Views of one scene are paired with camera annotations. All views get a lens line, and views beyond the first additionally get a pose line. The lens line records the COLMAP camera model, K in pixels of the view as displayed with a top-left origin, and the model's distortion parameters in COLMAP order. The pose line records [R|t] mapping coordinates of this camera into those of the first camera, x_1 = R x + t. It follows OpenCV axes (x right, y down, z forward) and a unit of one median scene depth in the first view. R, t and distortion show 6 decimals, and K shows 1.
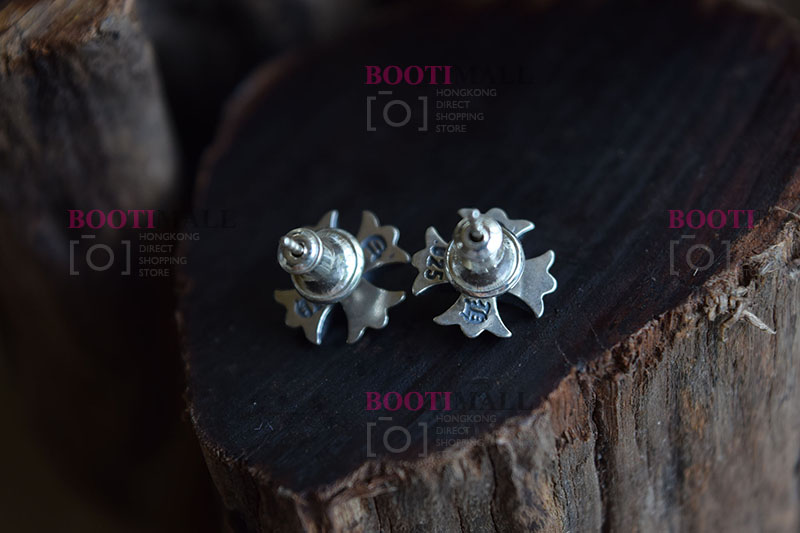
lens RADIAL K [[1651.1, 0, 400.0], [0, 1651.1, 266.5], [0, 0, 1]] dist [0.022679, -0.002265]
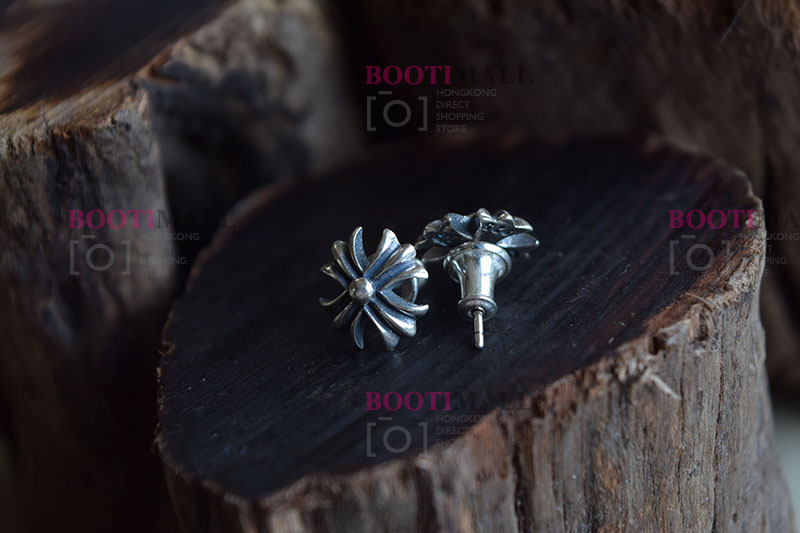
lens RADIAL K [[1651.1, 0, 400.0], [0, 1651.1, 266.5], [0, 0, 1]] dist [0.022679, -0.002265]
pose [[0.997553, 0.061546, -0.033153, 0.067762], [-0.066754, 0.979455, -0.190294, 0.176072], [0.020760, 0.192042, 0.981167, -0.123883]]
